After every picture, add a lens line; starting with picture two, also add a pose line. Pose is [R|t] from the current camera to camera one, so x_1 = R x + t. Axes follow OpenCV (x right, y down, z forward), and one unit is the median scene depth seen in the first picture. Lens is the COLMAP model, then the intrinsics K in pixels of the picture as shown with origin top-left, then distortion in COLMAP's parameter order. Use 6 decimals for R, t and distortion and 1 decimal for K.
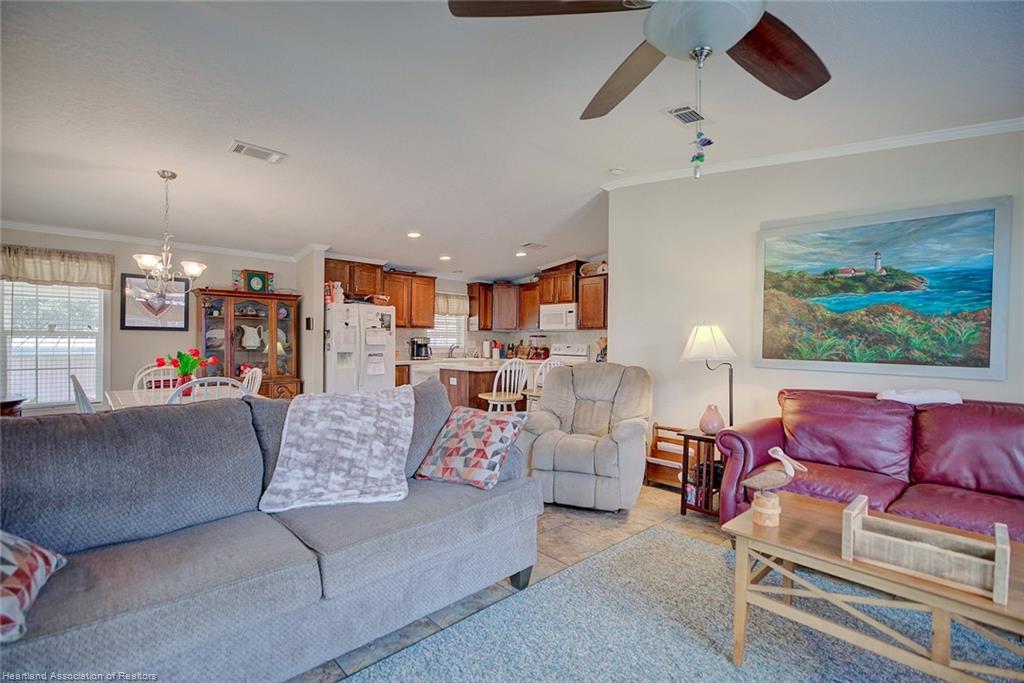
lens RADIAL K [[465.5, 0, 517.1], [0, 465.5, 344.3], [0, 0, 1]] dist [-0.004946, -0.000737]
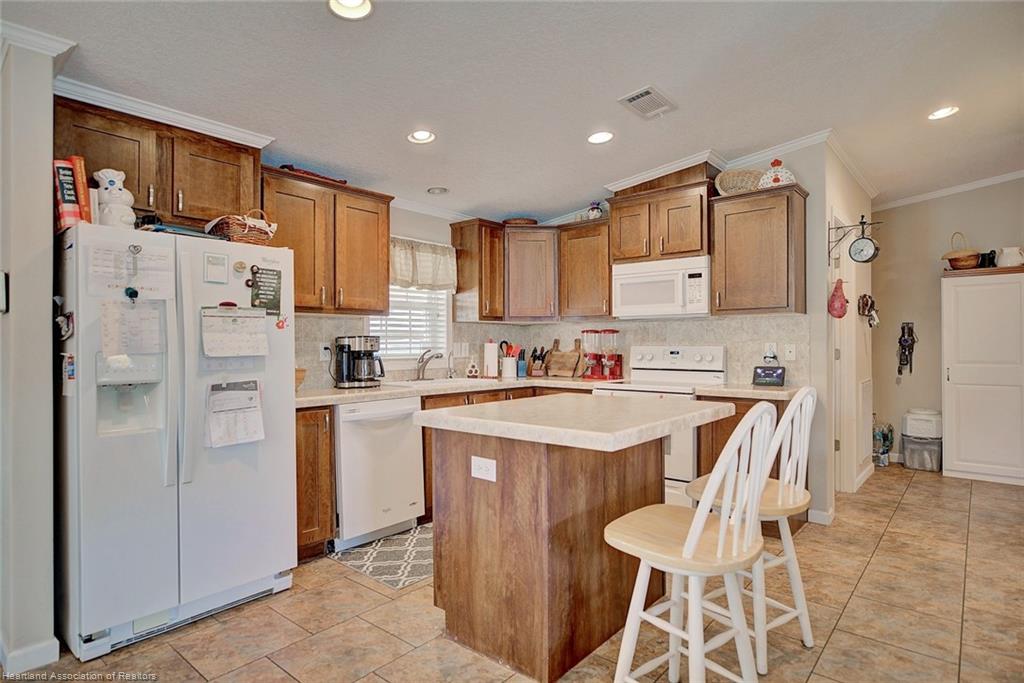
lens RADIAL K [[552.3, 0, 513.7], [0, 552.3, 340.7], [0, 0, 1]] dist [-0.005384, -0.001330]
pose [[0.993420, -0.013156, 0.113768, -0.123184], [0.014417, 0.999843, -0.010269, -0.003086], [-0.113615, 0.011842, 0.993454, 0.483928]]
